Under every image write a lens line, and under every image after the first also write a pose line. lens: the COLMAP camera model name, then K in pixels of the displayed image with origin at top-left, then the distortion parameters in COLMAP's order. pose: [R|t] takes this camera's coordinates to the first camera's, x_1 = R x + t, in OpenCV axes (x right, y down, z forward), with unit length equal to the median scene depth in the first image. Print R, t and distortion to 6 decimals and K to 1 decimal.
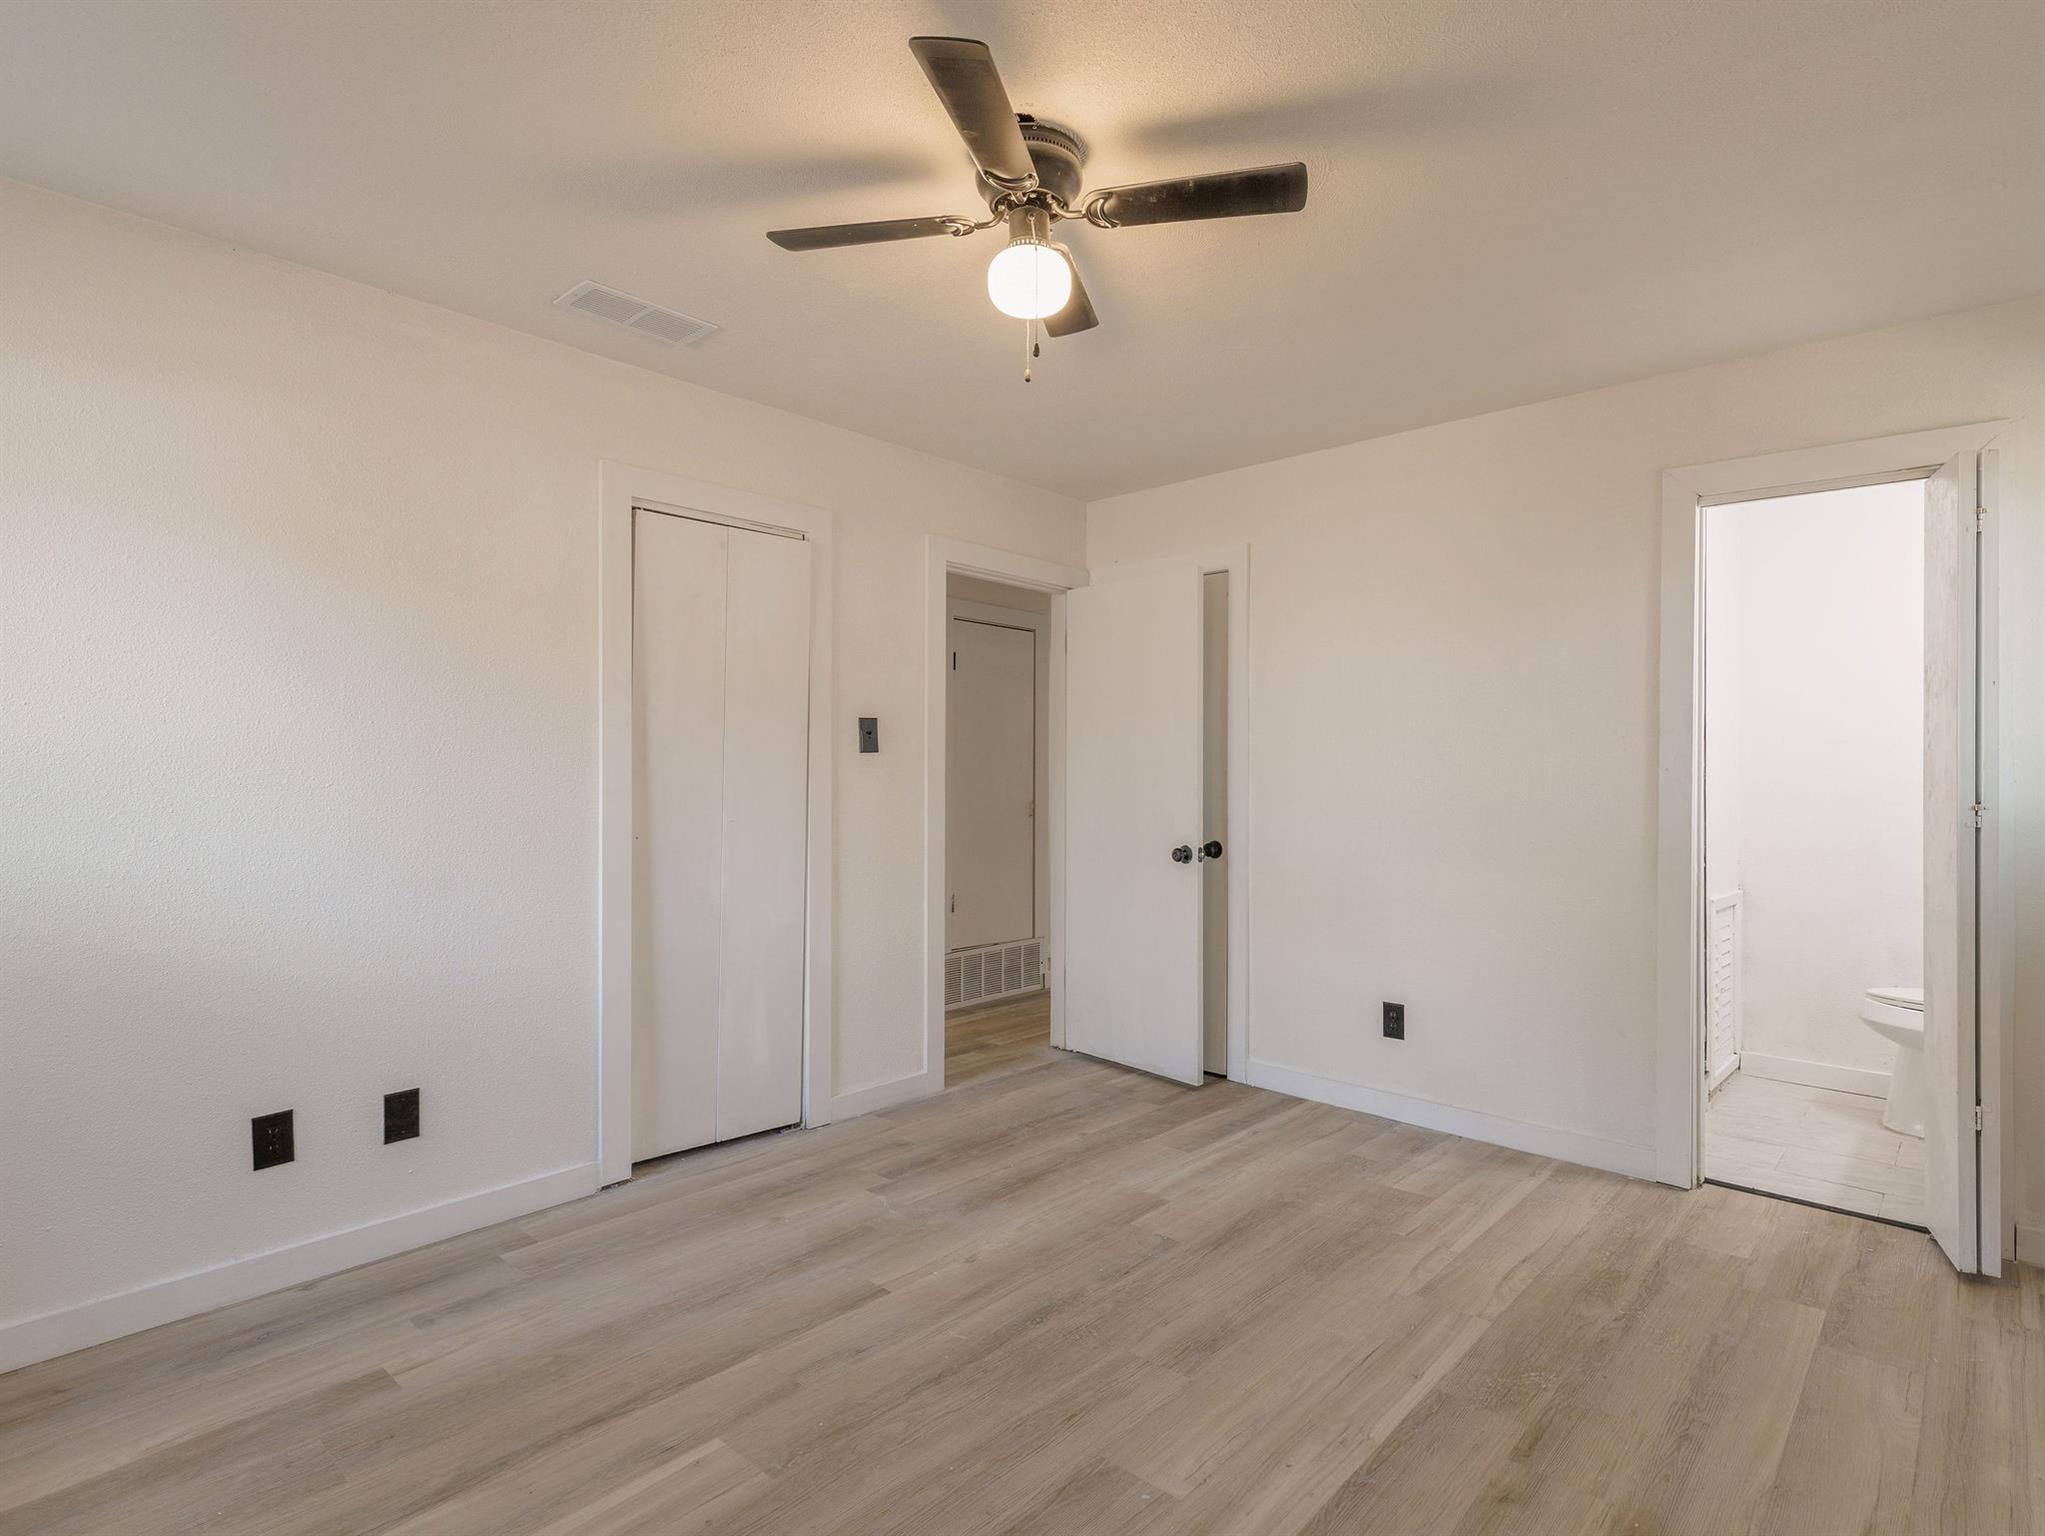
lens RADIAL K [[1033.0, 0, 1008.6], [0, 1033.0, 770.4], [0, 0, 1]] dist [0.004357, -0.000012]
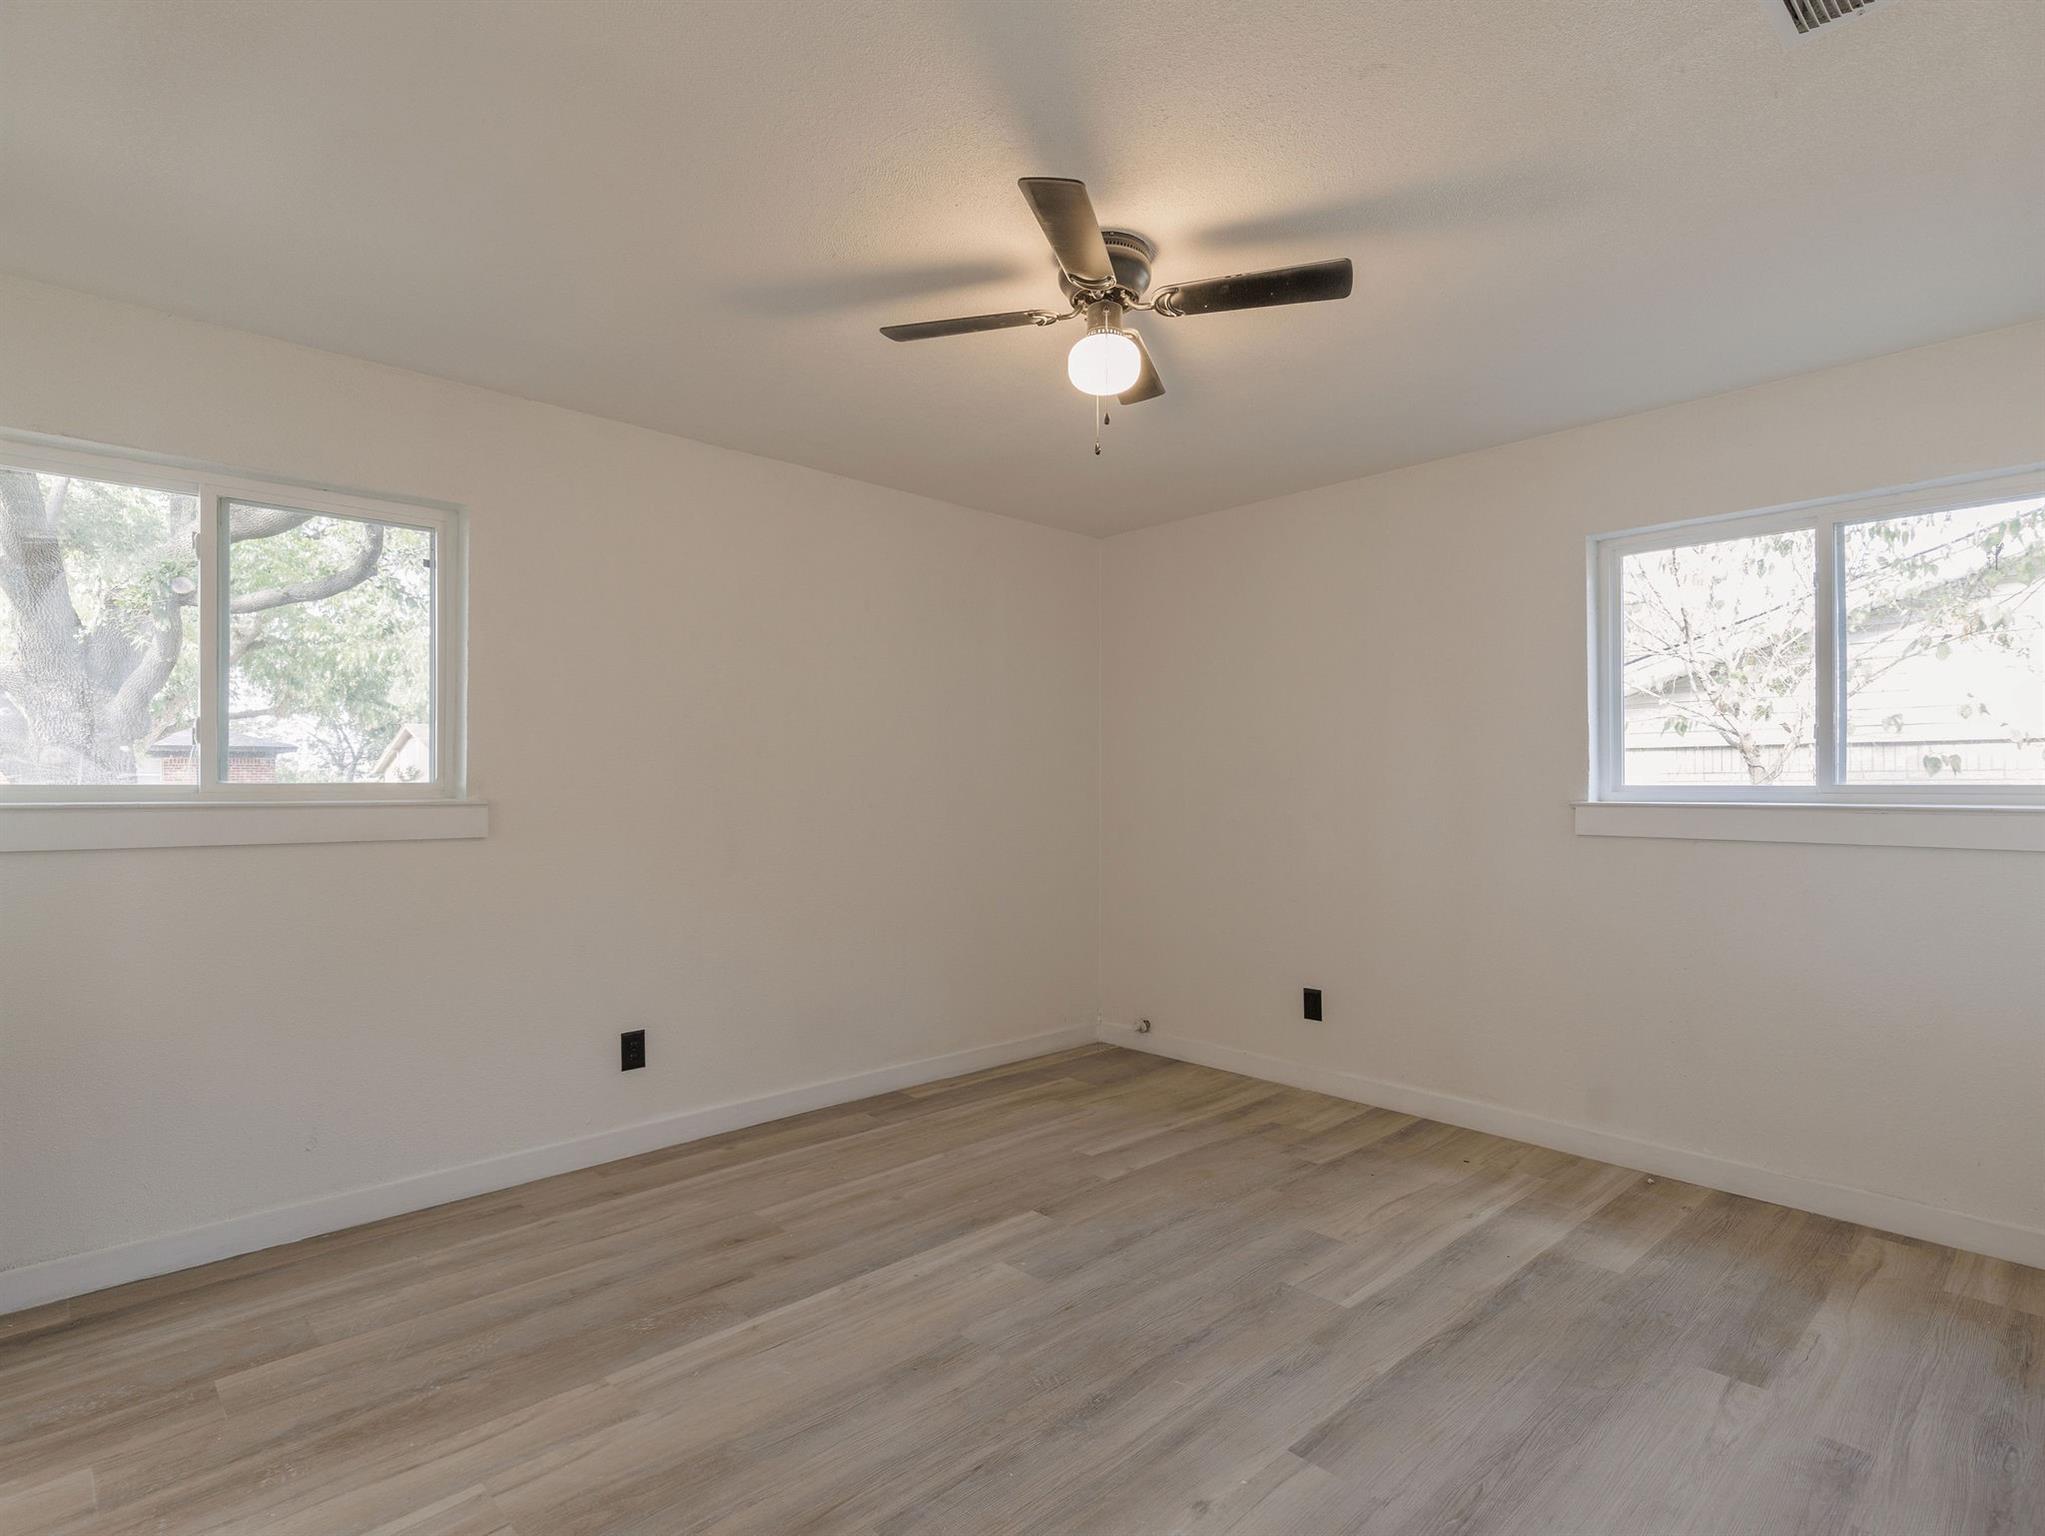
lens RADIAL K [[1033.0, 0, 1008.6], [0, 1033.0, 770.4], [0, 0, 1]] dist [0.004357, -0.000012]
pose [[-0.999047, -0.003459, 0.043514, 0.074125], [-0.004410, 0.999753, -0.021791, 0.013062], [-0.043427, -0.021962, -0.998815, 2.061031]]
